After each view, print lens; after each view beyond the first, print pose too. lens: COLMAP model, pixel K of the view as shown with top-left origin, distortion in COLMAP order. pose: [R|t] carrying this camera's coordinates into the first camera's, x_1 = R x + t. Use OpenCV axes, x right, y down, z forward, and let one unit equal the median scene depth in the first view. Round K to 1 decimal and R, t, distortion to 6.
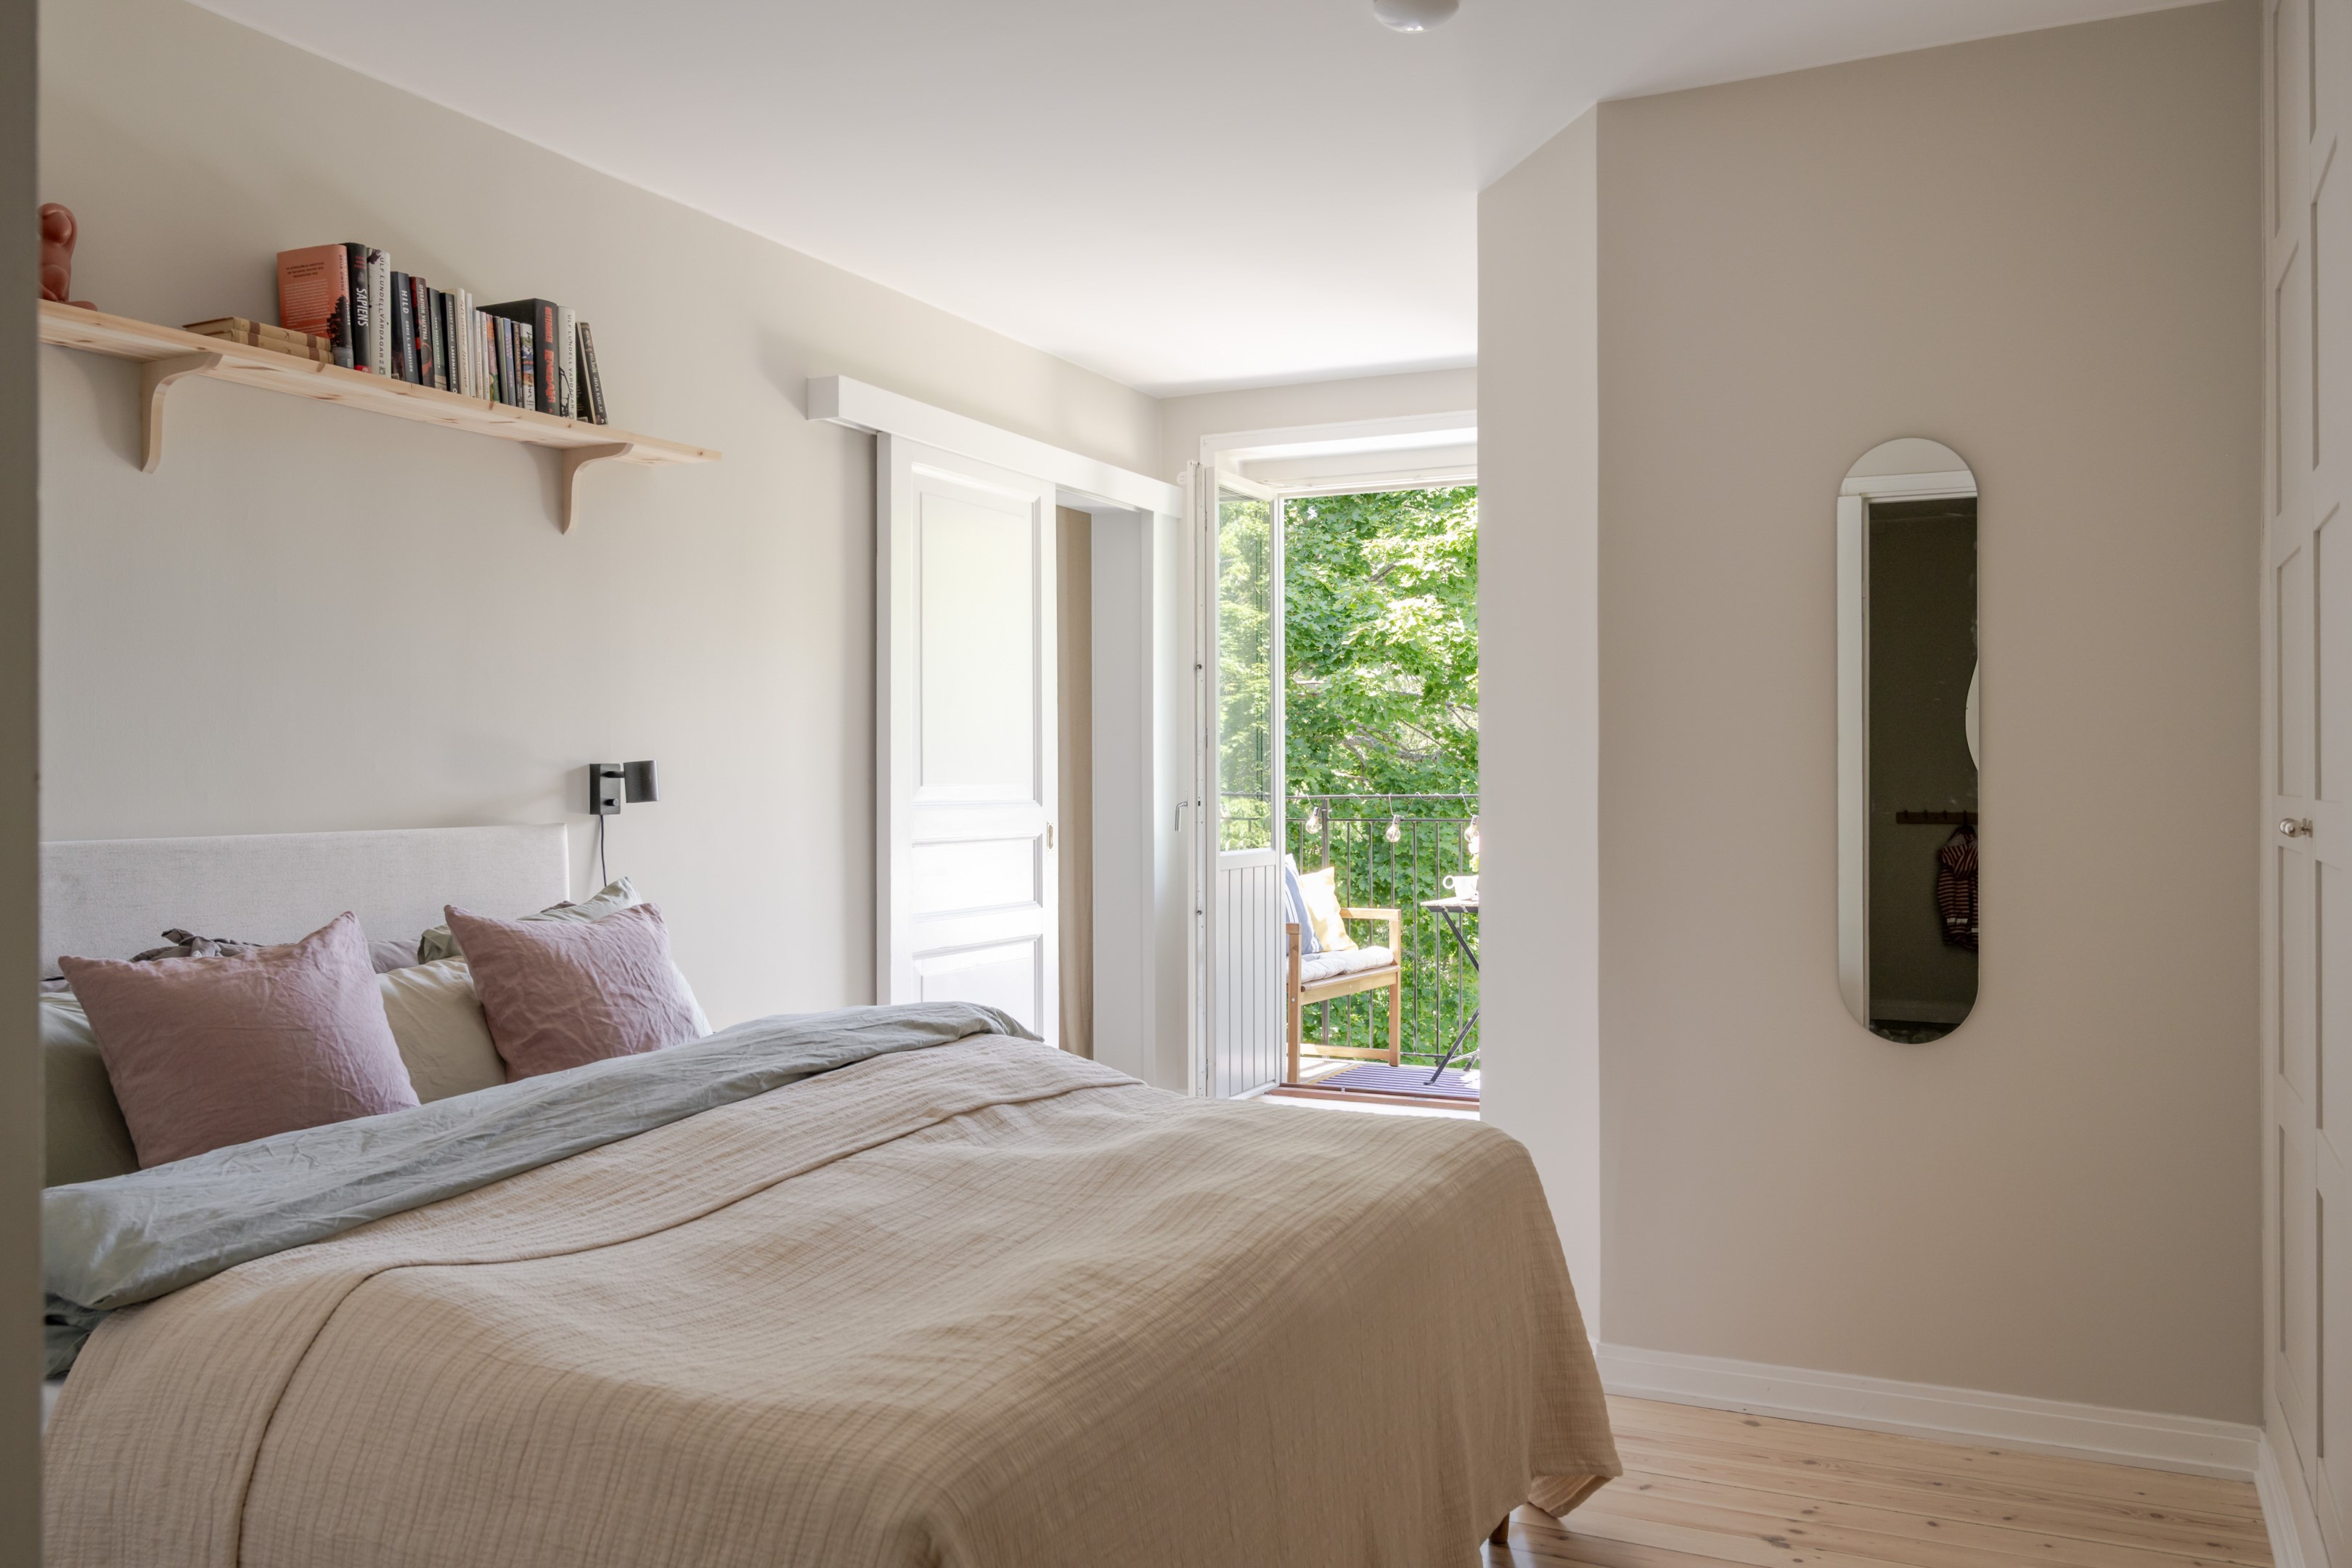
lens RADIAL K [[1856.4, 0, 1198.8], [0, 1856.4, 788.1], [0, 0, 1]] dist [0.001024, -0.001058]
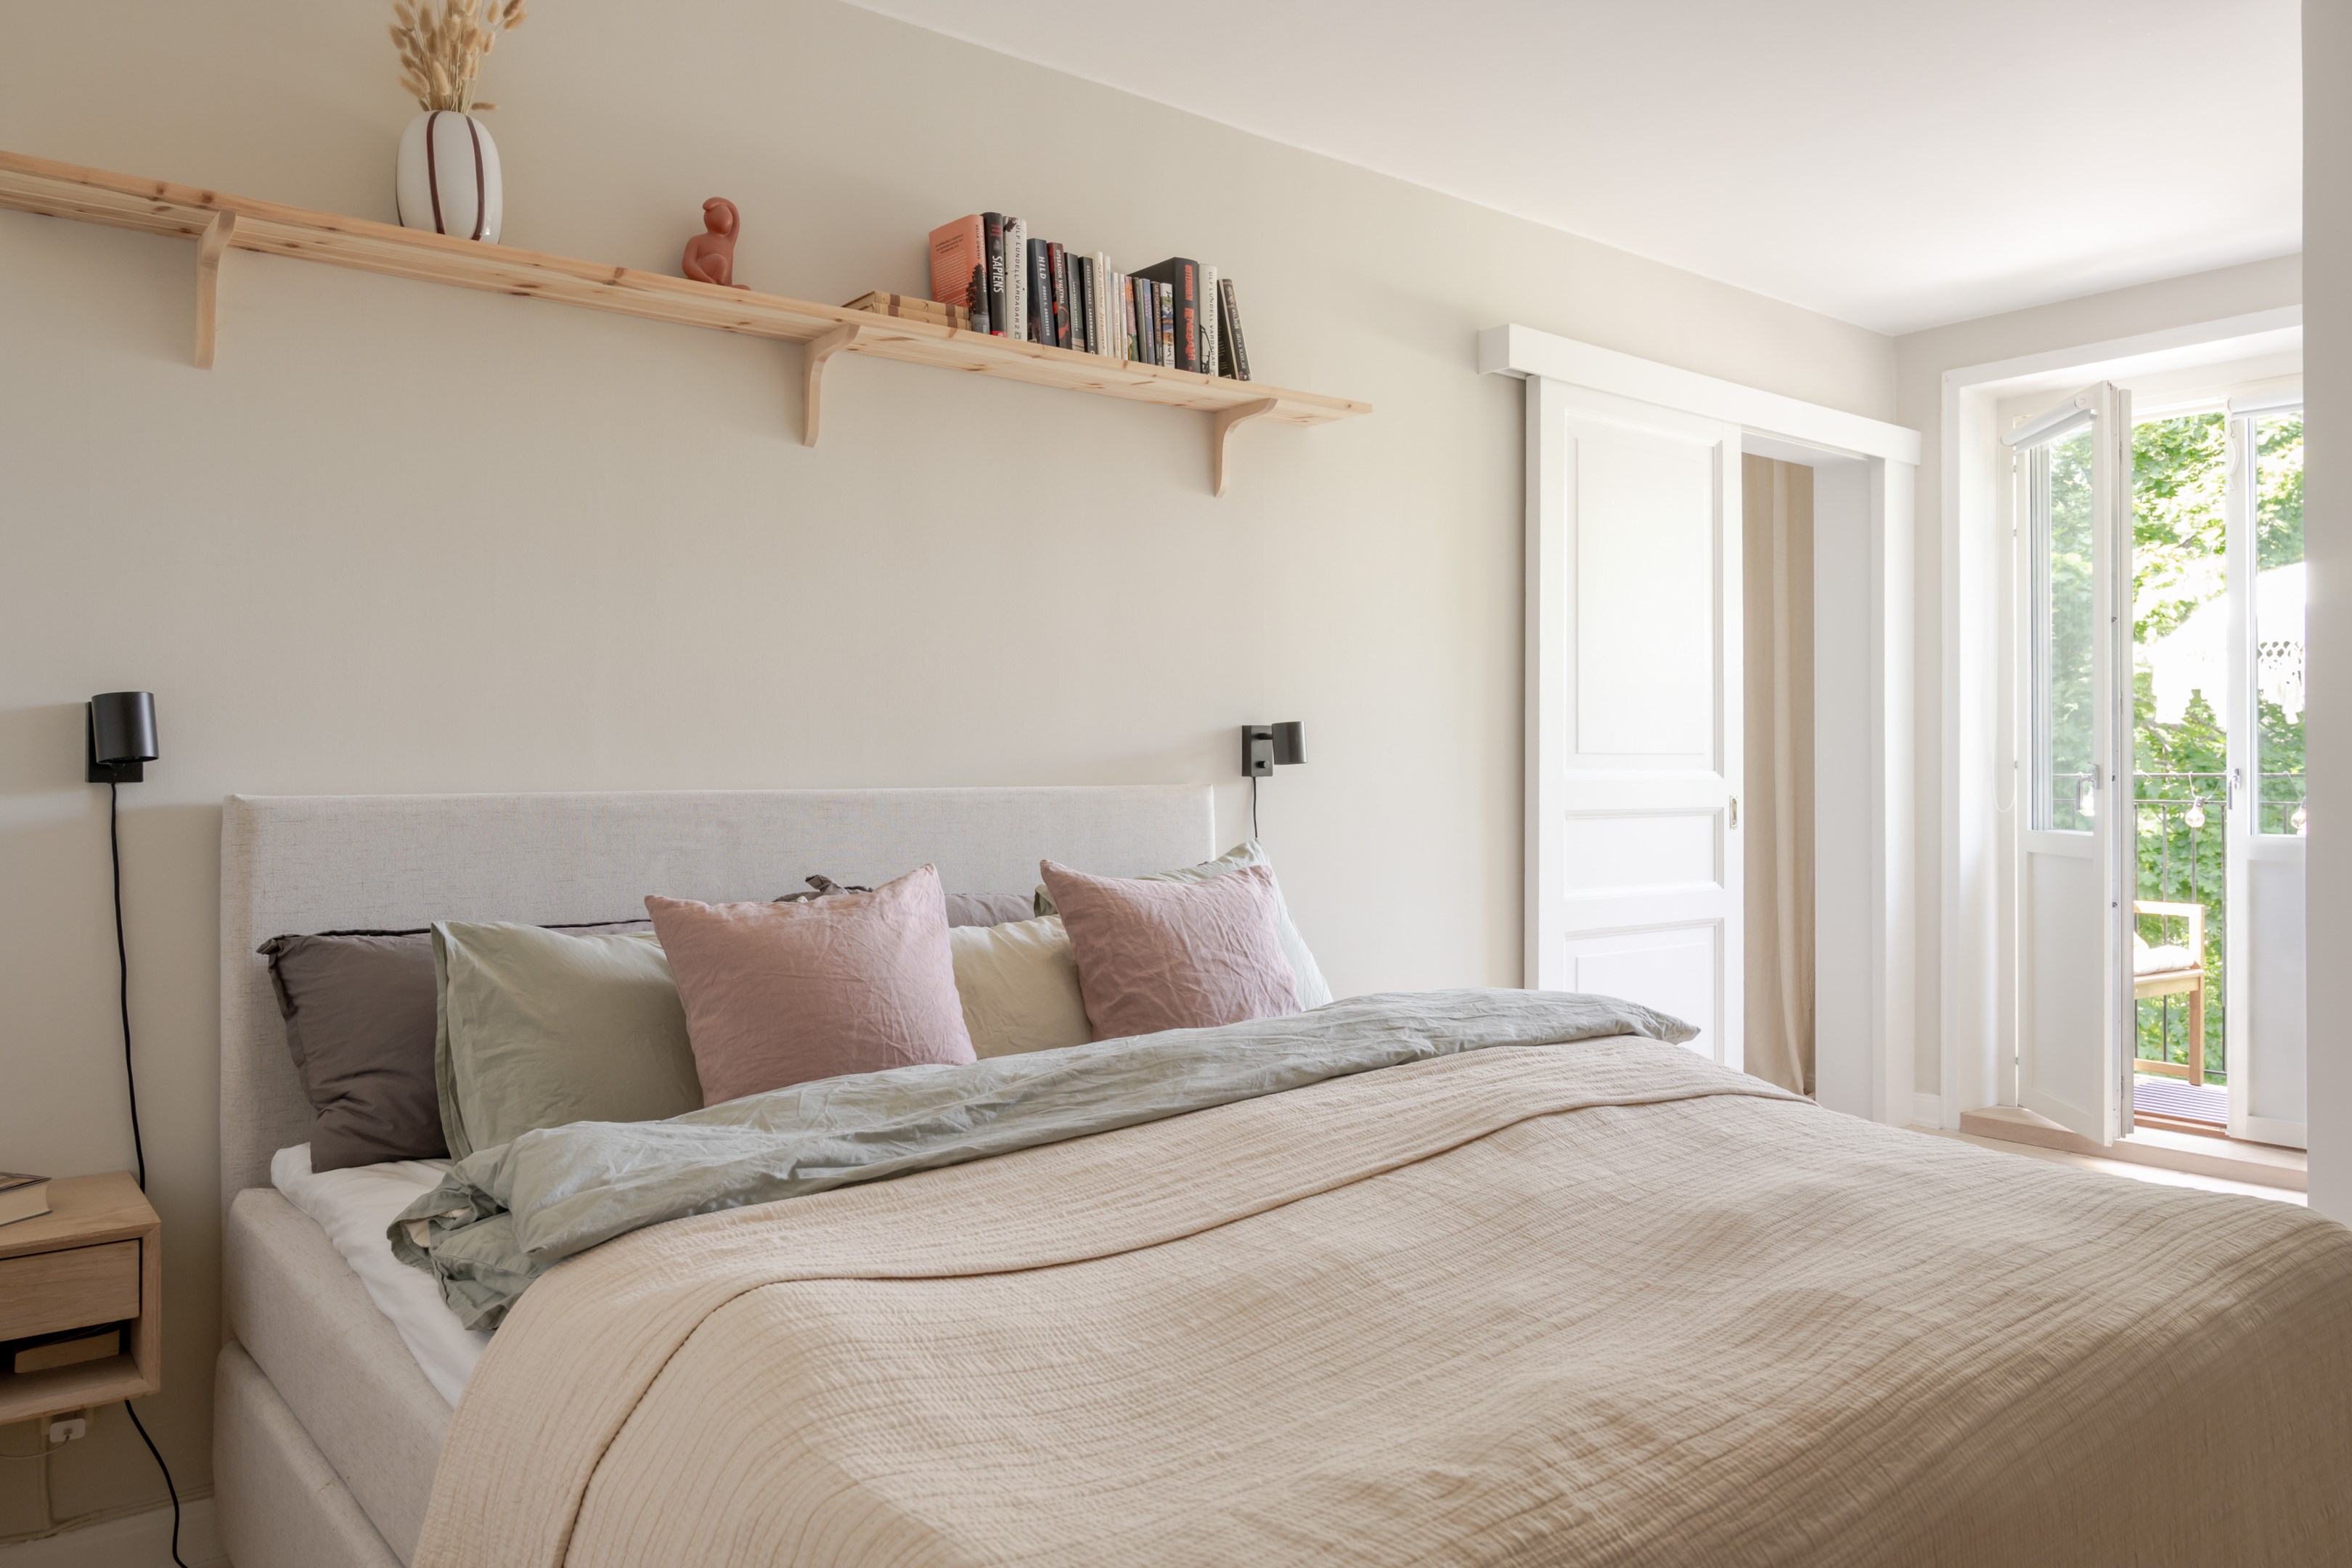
lens RADIAL K [[1579.4, 0, 1246.5], [0, 1579.4, 751.3], [0, 0, 1]] dist [-0.003416, 0.001919]
pose [[0.901443, -0.000847, -0.432896, 0.050120], [-0.006980, 0.999840, -0.016492, 0.017851], [0.432841, 0.017888, 0.901293, 0.281629]]
